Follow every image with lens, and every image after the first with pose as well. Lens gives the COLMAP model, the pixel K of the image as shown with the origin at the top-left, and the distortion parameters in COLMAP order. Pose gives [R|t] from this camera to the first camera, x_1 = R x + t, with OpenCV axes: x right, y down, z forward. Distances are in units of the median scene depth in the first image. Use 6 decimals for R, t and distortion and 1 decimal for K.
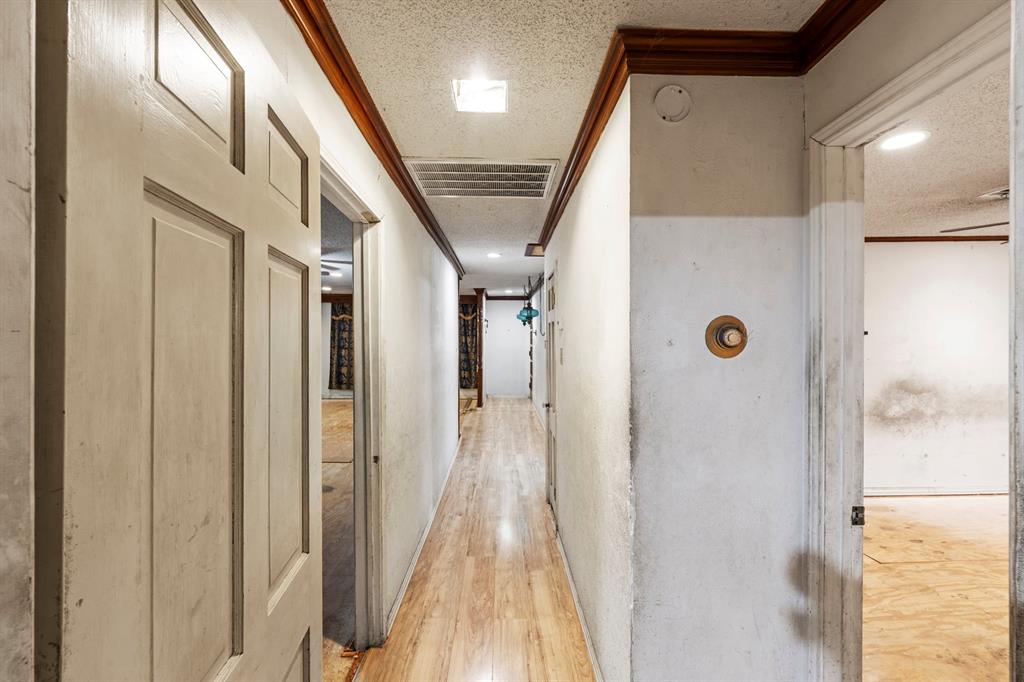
lens RADIAL K [[416.3, 0, 510.2], [0, 416.3, 338.7], [0, 0, 1]] dist [0.000169, 0.000058]
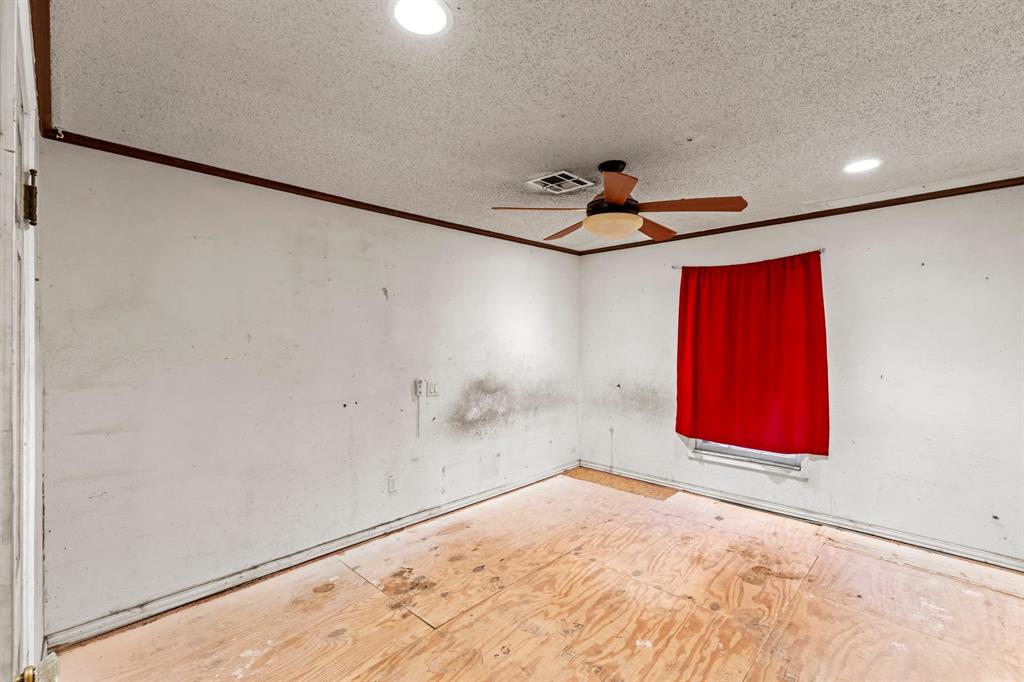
lens RADIAL K [[416.3, 0, 510.2], [0, 416.3, 338.7], [0, 0, 1]] dist [0.000169, 0.000058]
pose [[0.735733, 0.003021, 0.677265, 0.361224], [-0.000517, 0.999992, -0.003898, 0.008794], [-0.677272, 0.002517, 0.735729, 0.262693]]
